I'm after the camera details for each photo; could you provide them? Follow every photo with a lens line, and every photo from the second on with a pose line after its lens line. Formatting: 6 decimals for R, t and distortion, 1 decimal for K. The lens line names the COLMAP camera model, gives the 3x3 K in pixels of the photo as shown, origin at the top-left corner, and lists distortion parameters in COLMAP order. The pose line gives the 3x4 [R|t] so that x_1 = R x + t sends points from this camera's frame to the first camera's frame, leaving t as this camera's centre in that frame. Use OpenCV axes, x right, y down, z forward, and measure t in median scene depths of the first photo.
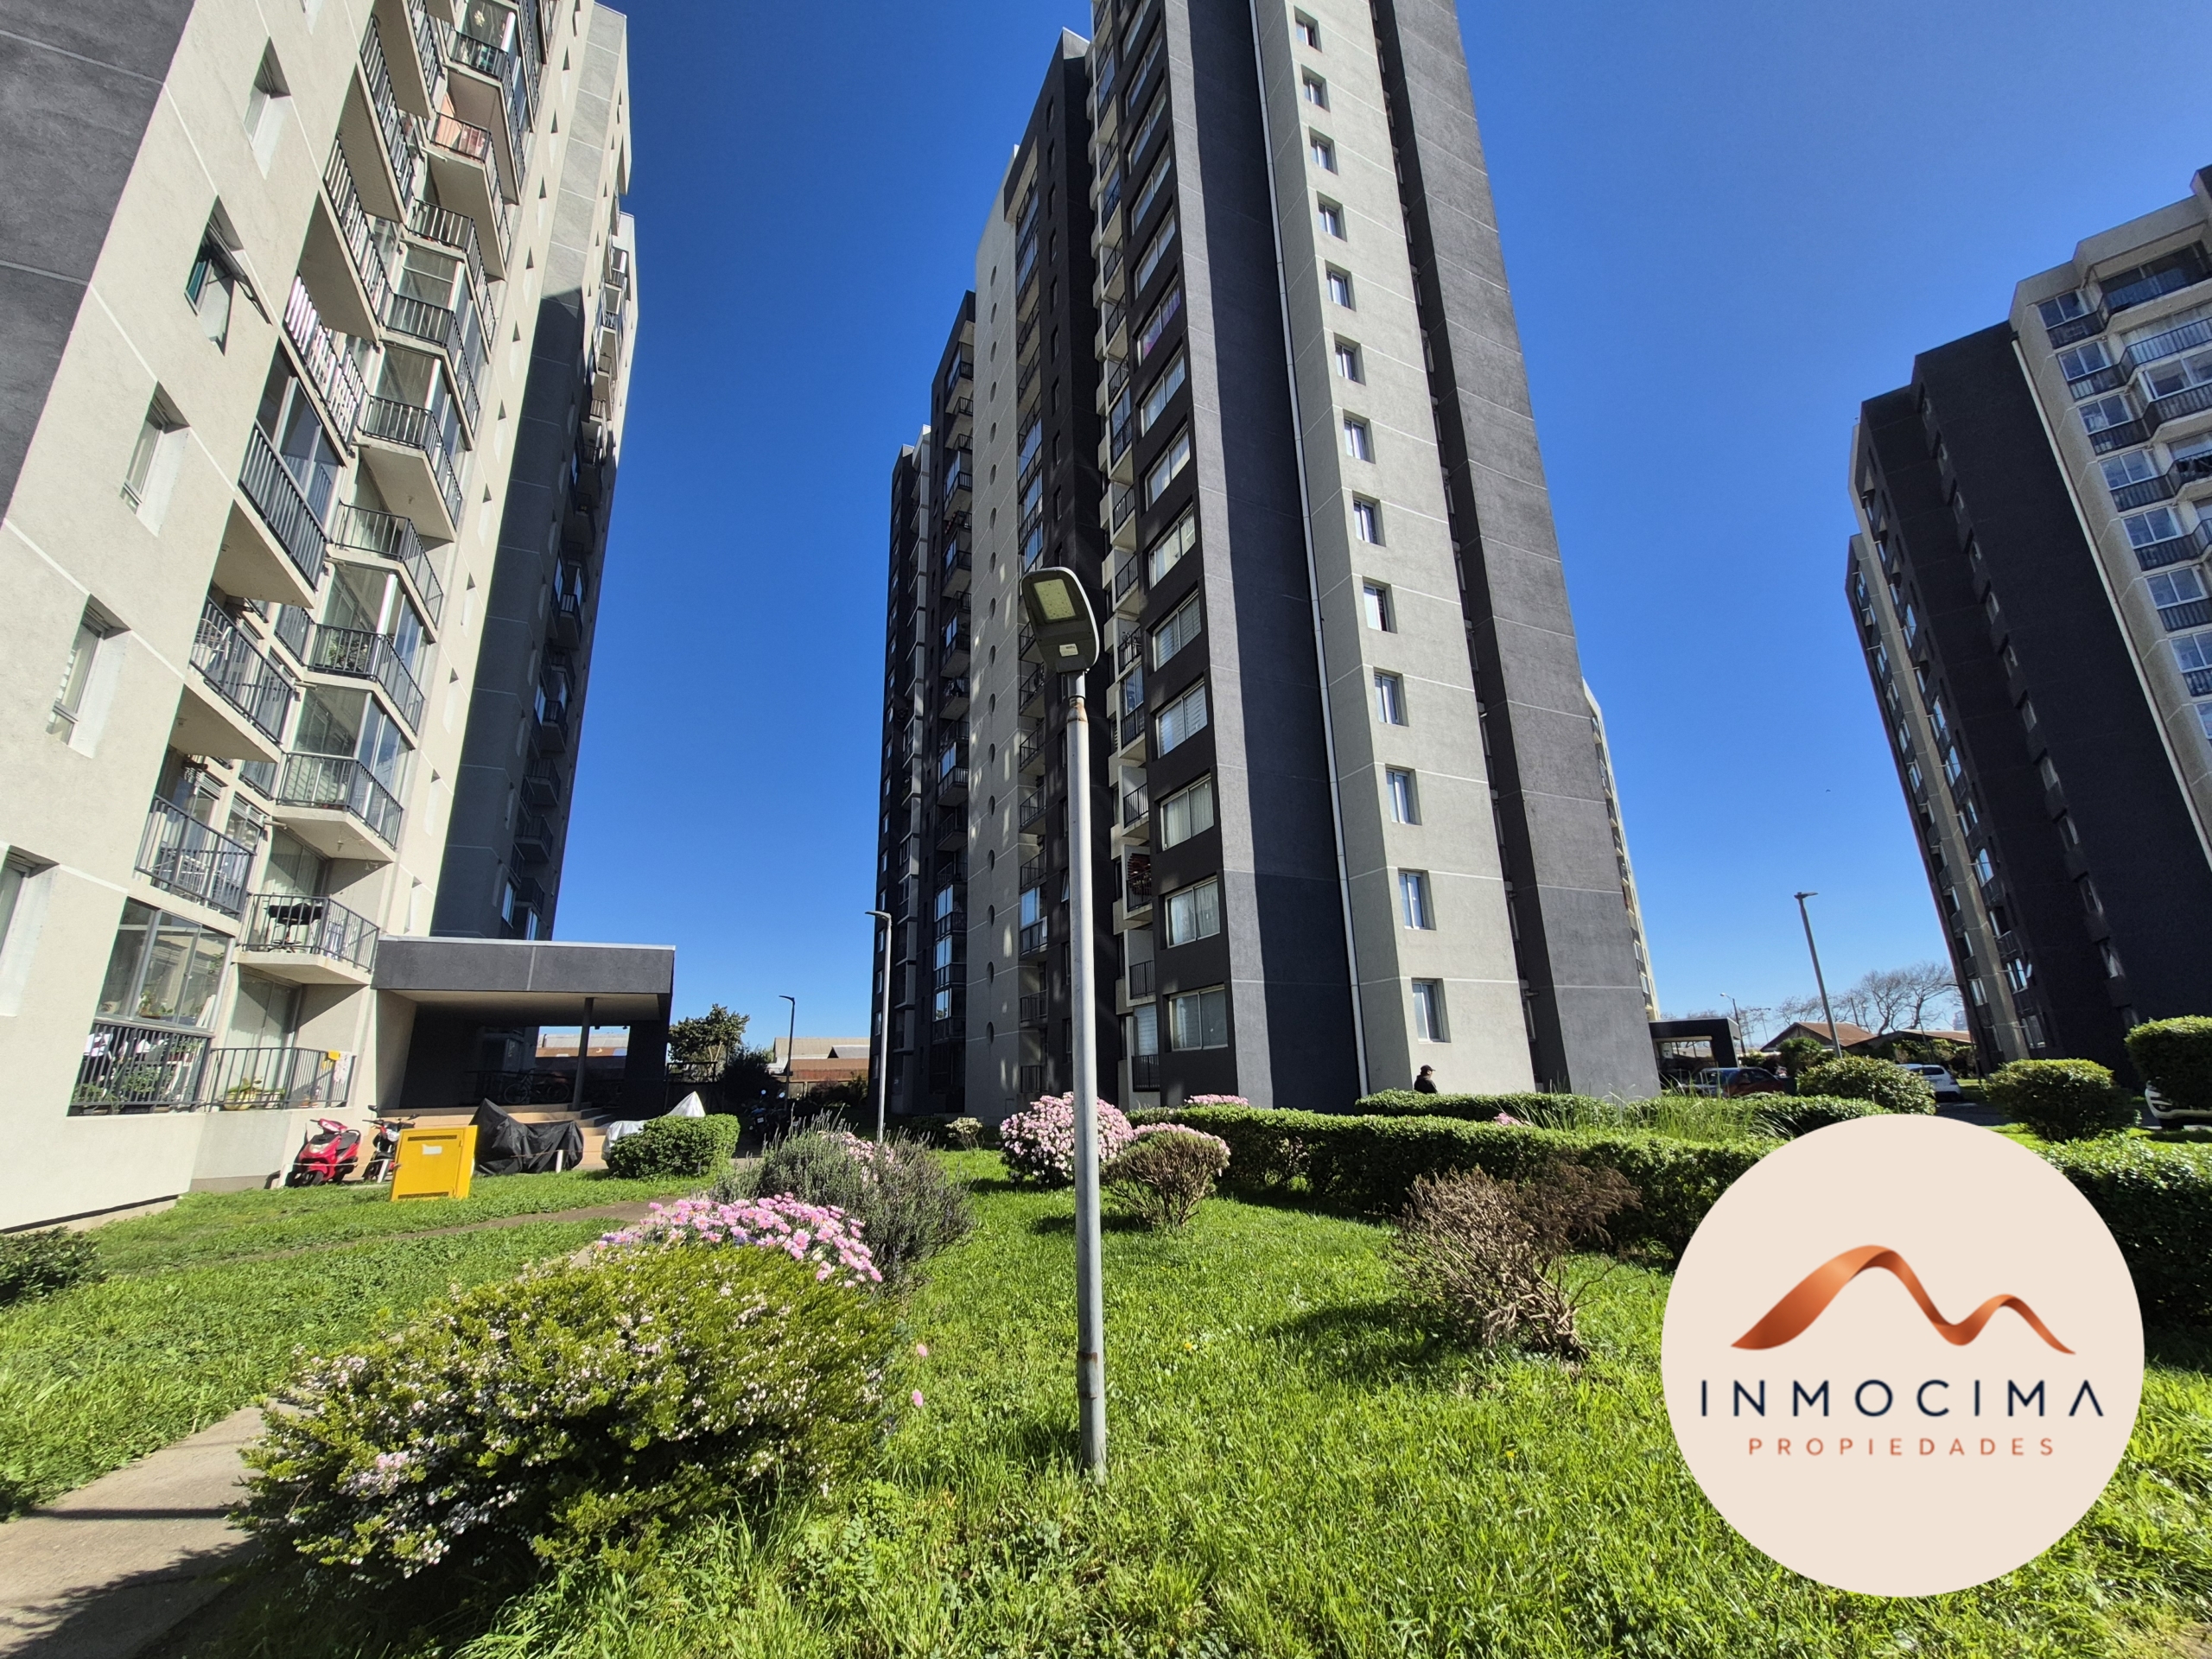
lens RADIAL K [[867.9, 0, 1093.5], [0, 867.9, 849.5], [0, 0, 1]] dist [0.013742, -0.005237]
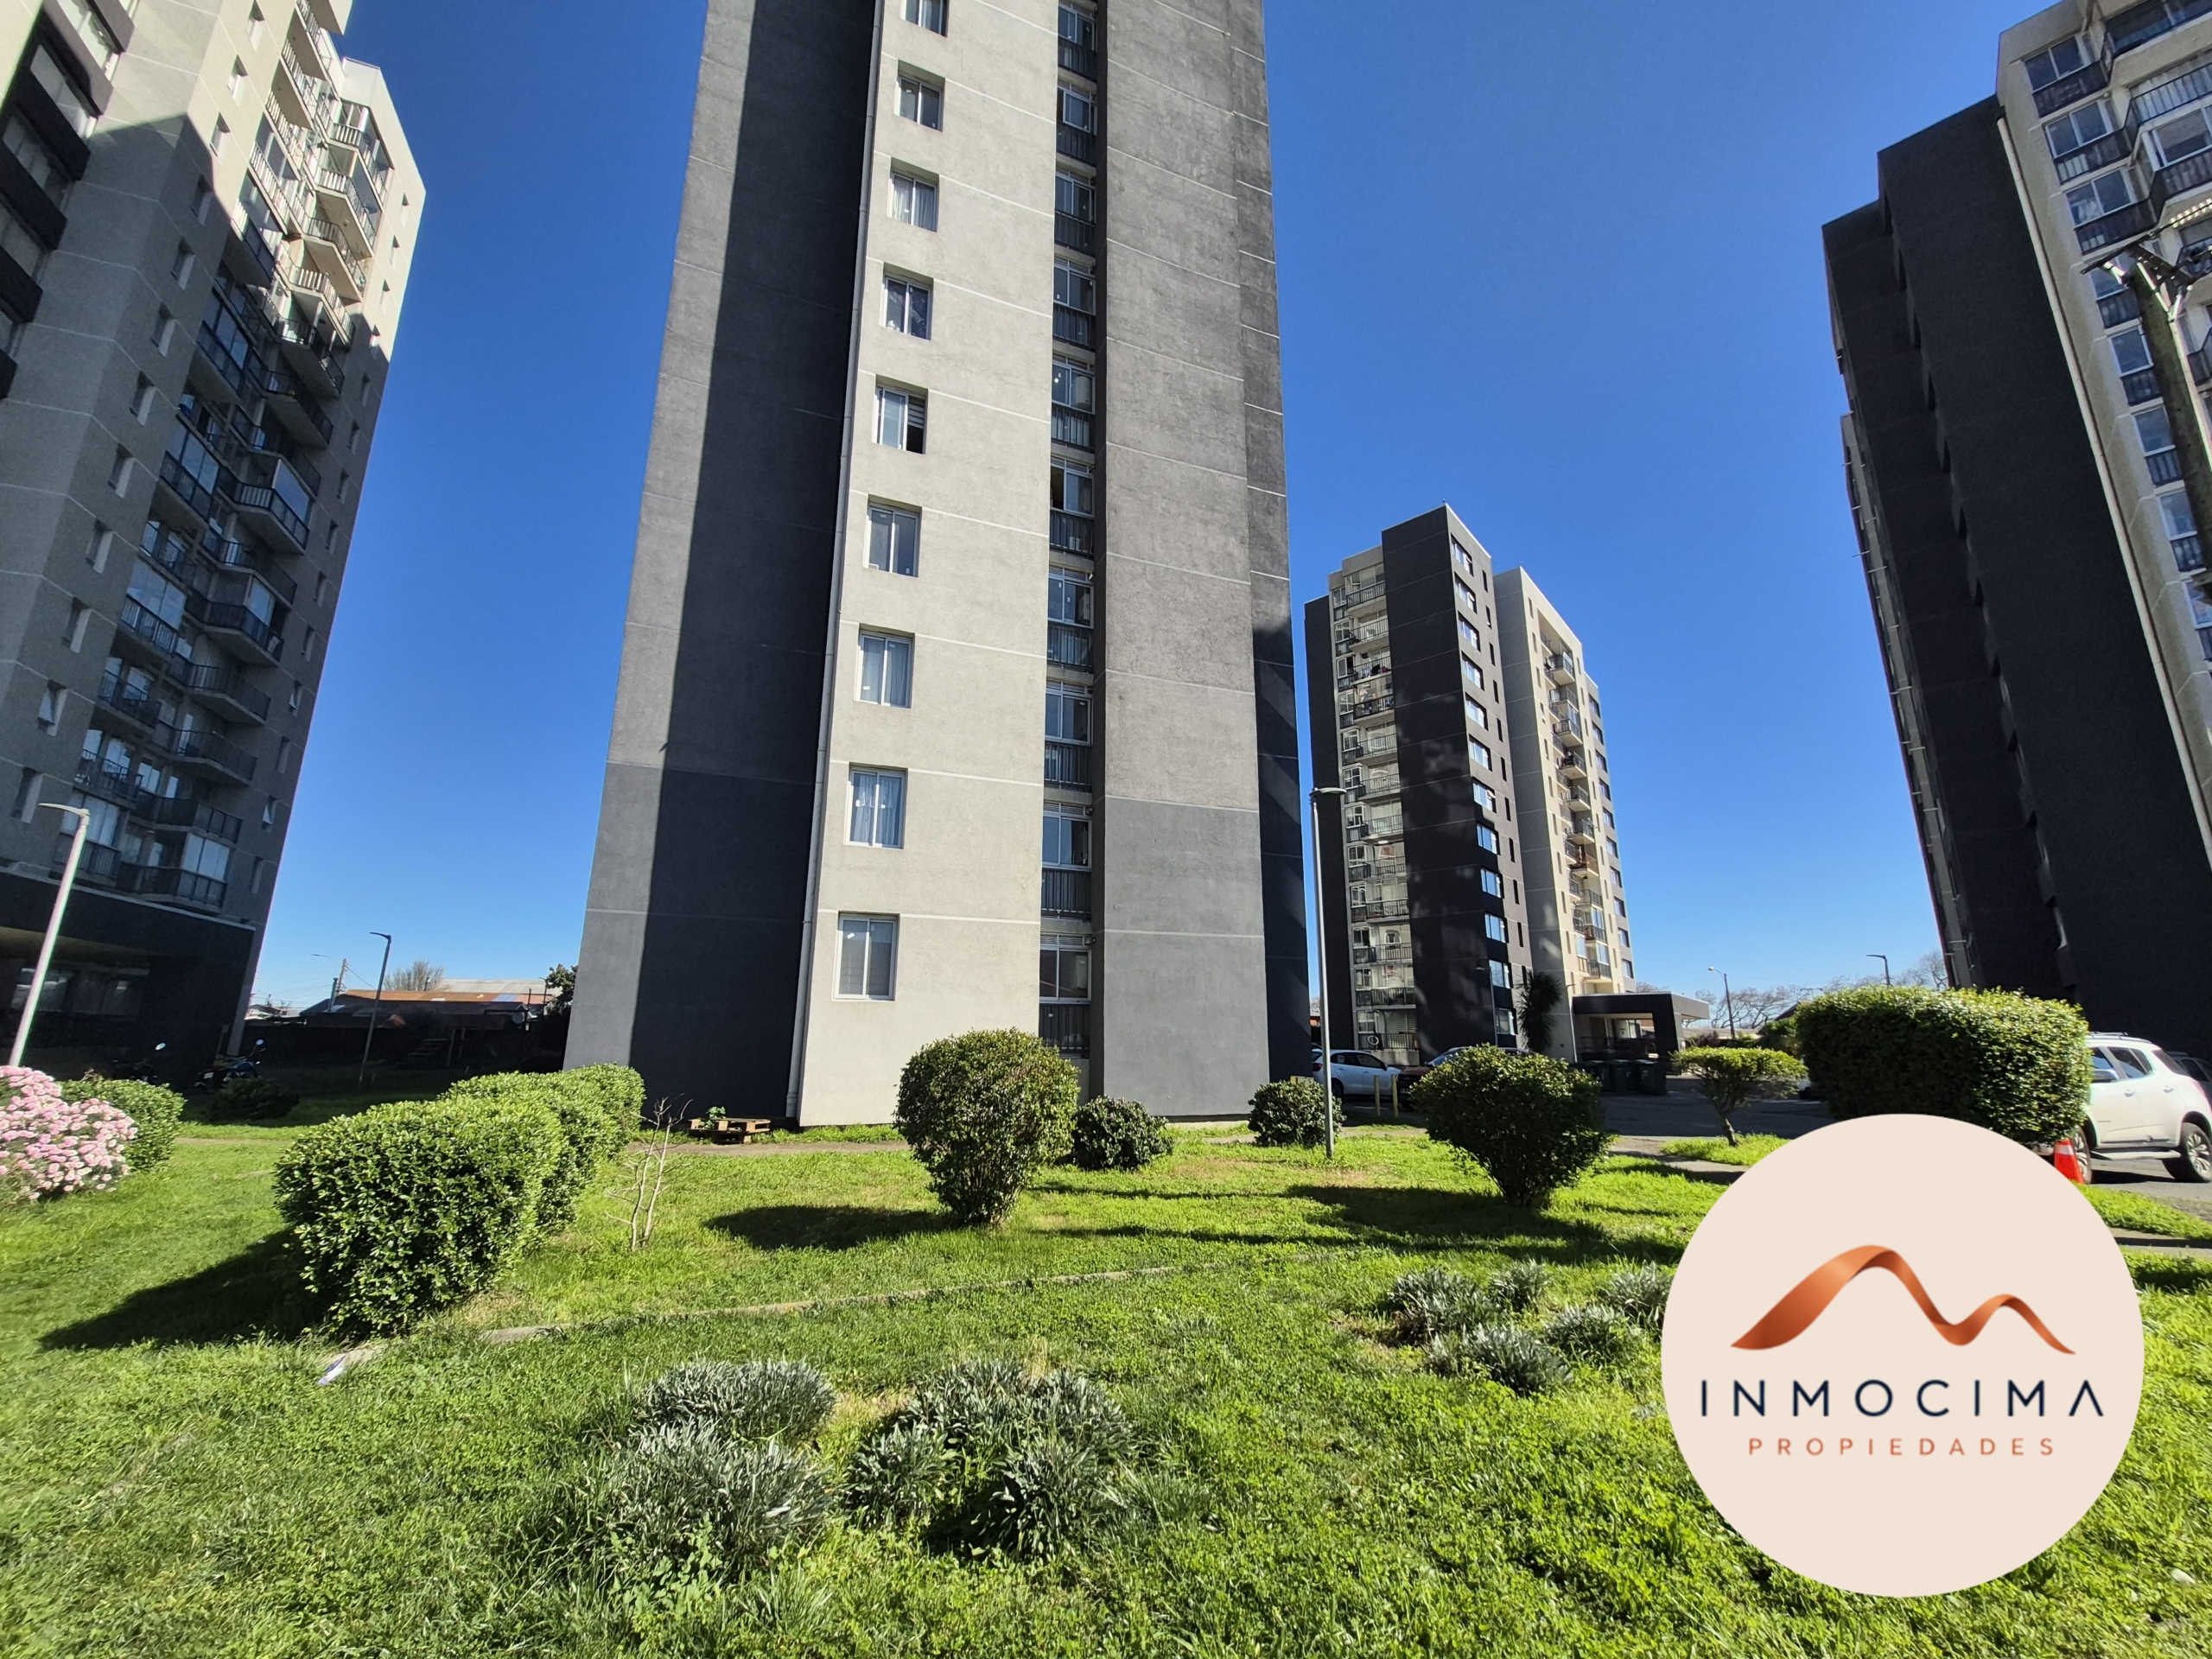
lens RADIAL K [[856.8, 0, 1103.3], [0, 856.8, 863.1], [0, 0, 1]] dist [0.014108, -0.005123]
pose [[0.997329, 0.012685, -0.071923, 0.373688], [-0.009038, 0.998667, 0.050814, 0.040556], [0.072472, -0.050029, 0.996115, 0.178306]]
